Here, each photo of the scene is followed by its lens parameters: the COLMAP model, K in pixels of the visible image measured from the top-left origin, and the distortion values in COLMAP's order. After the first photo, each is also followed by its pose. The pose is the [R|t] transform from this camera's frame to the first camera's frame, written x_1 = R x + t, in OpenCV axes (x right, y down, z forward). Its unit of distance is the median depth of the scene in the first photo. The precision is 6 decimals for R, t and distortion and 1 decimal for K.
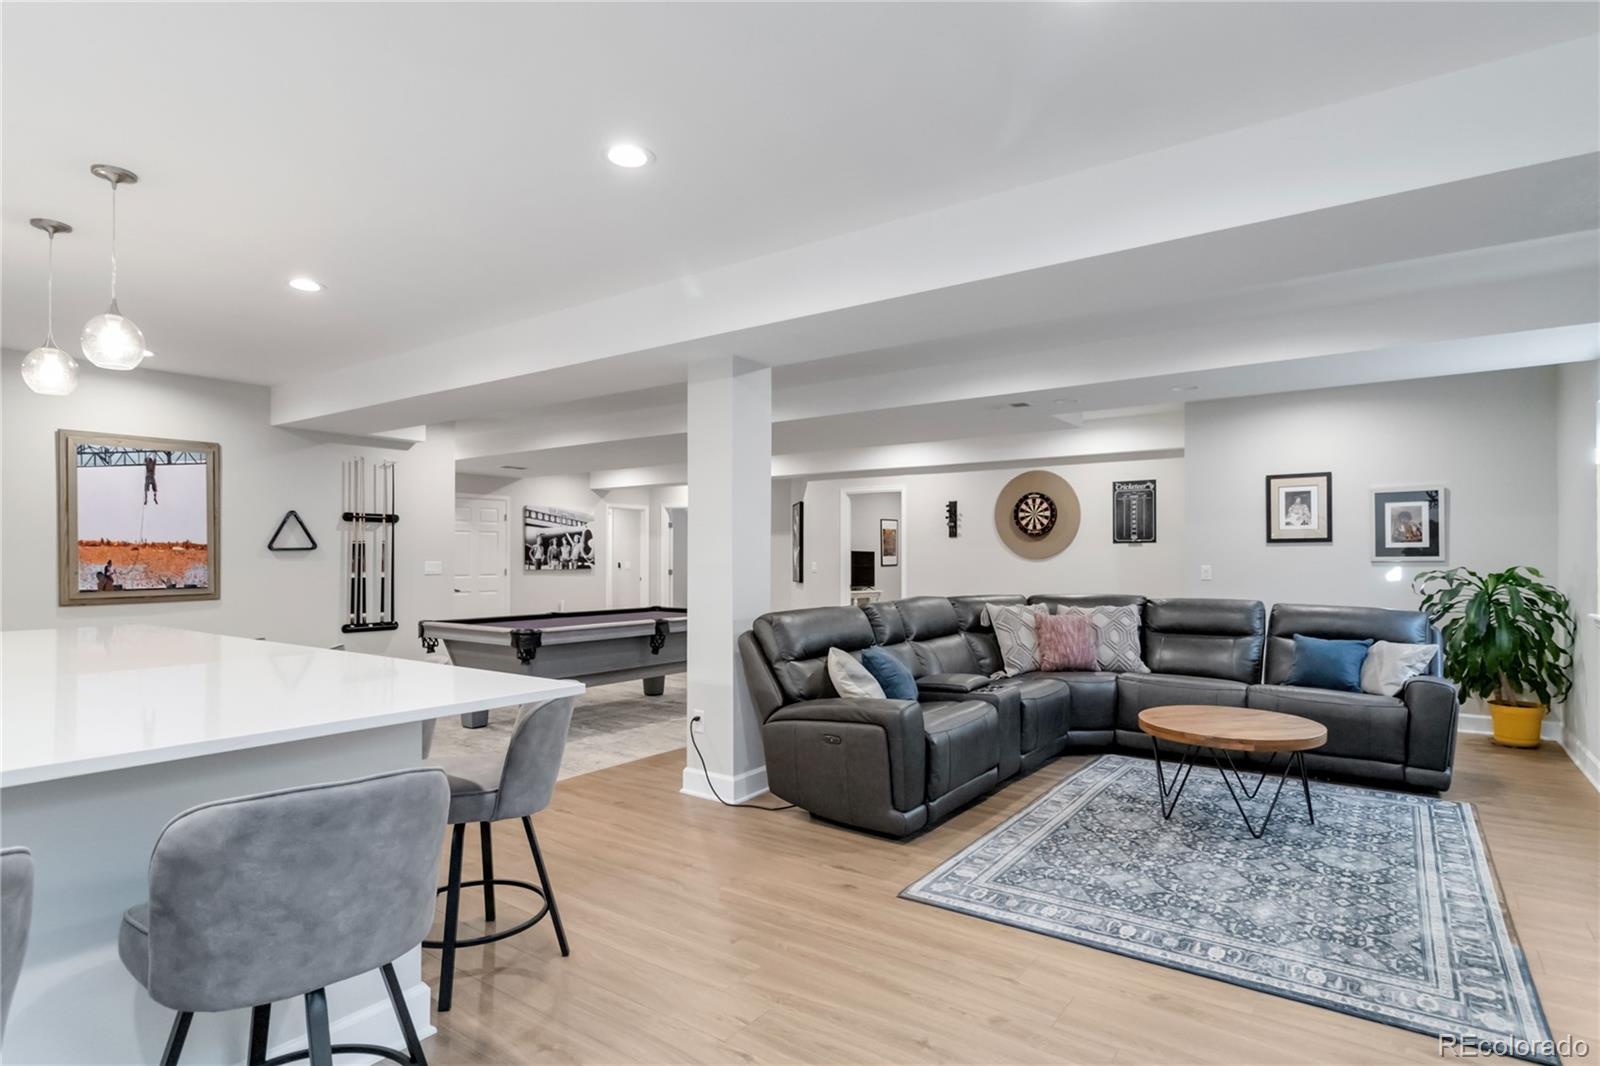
lens RADIAL K [[822.5, 0, 800.1], [0, 822.5, 552.6], [0, 0, 1]] dist [-0.000165, 0.000086]
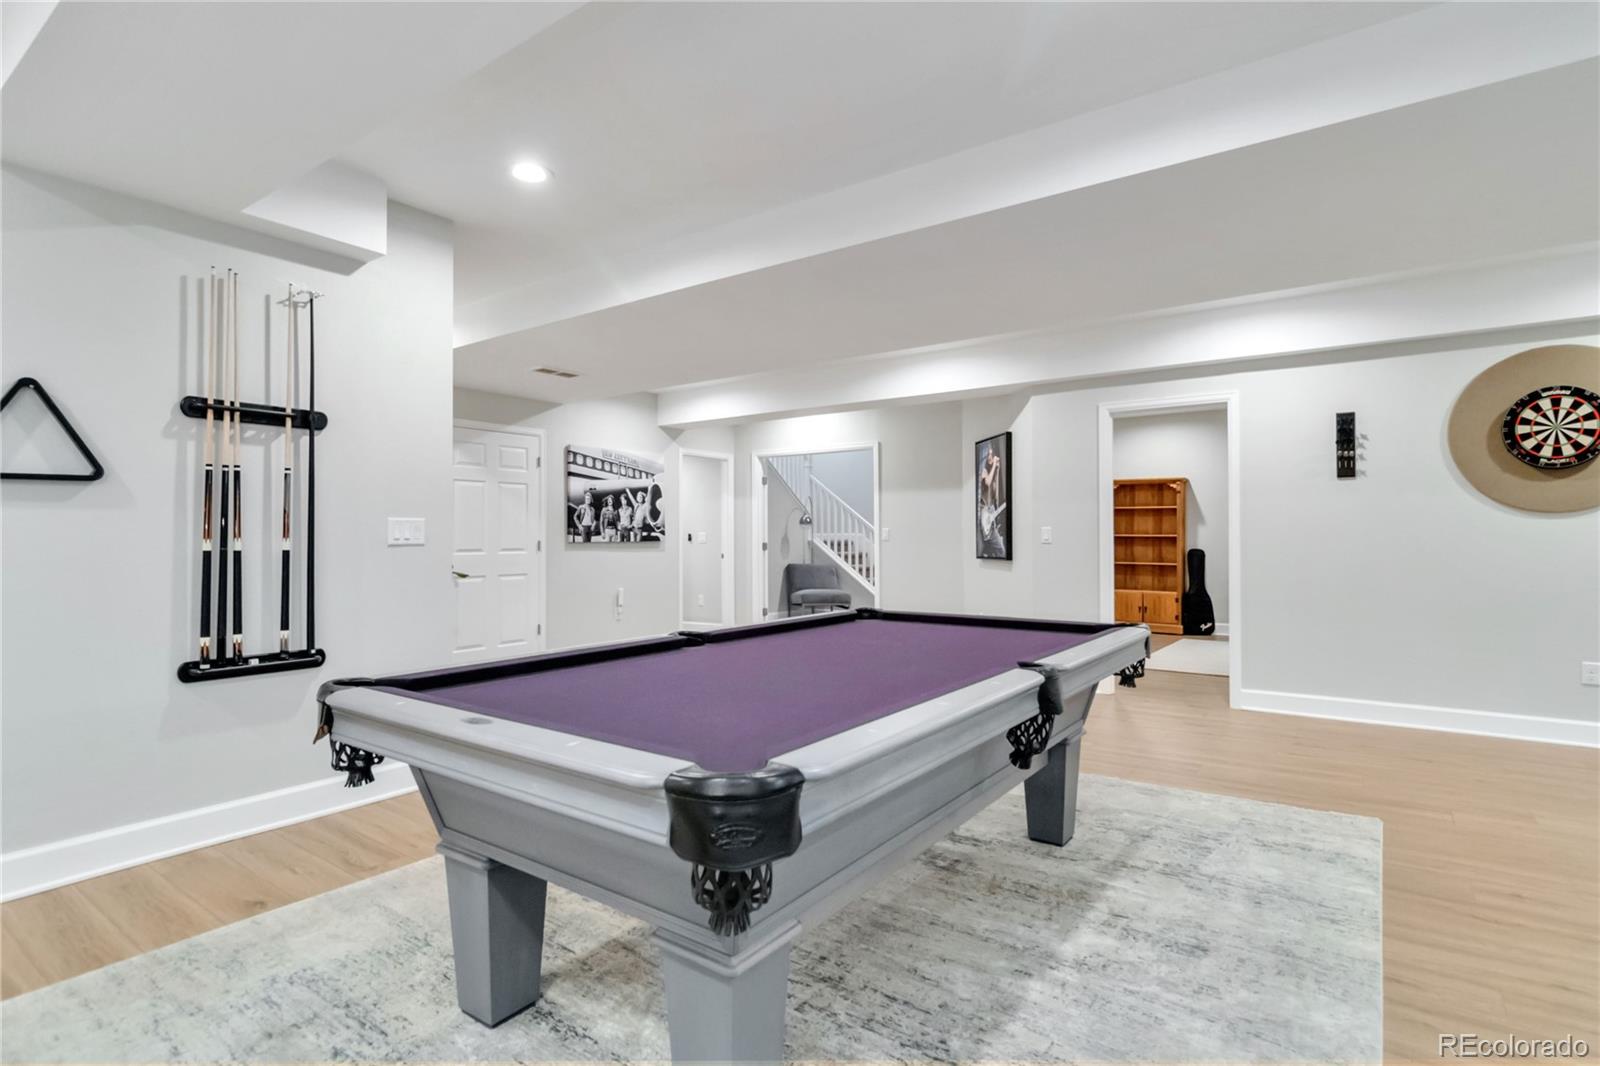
lens RADIAL K [[783.4, 0, 800.0], [0, 783.4, 533.0], [0, 0, 1]] dist [-0.000404, -0.000118]
pose [[0.999992, -0.003985, 0.000385, -0.199704], [0.003985, 0.999992, 0.000349, 0.018687], [-0.000387, -0.000348, 1.000000, 0.499319]]
